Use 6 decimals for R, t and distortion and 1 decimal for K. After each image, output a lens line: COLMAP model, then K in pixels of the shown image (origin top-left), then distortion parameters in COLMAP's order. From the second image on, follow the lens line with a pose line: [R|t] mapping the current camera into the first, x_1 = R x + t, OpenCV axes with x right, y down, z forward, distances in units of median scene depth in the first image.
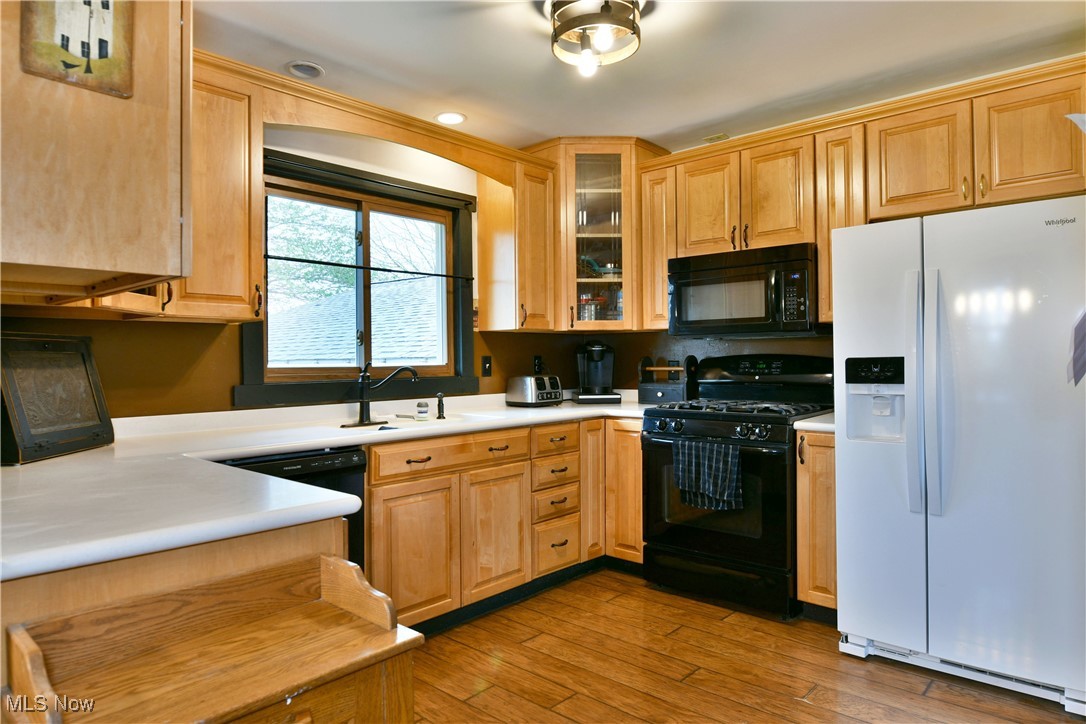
lens RADIAL K [[667.6, 0, 537.6], [0, 667.6, 360.6], [0, 0, 1]] dist [-0.015999, -0.003840]
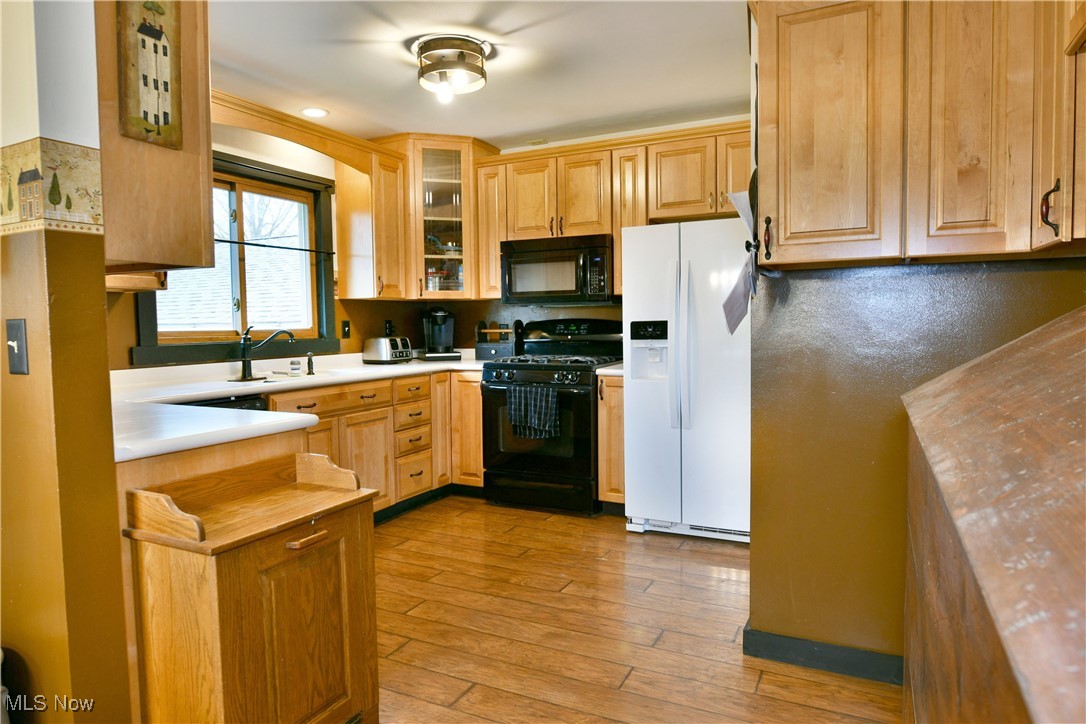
lens RADIAL K [[667.6, 0, 543.3], [0, 667.6, 360.4], [0, 0, 1]] dist [-0.015999, -0.003840]
pose [[0.960577, -0.018029, 0.277430, -0.084979], [0.003469, 0.998595, 0.052886, 0.002652], [-0.277994, -0.049839, 0.959289, -0.245888]]
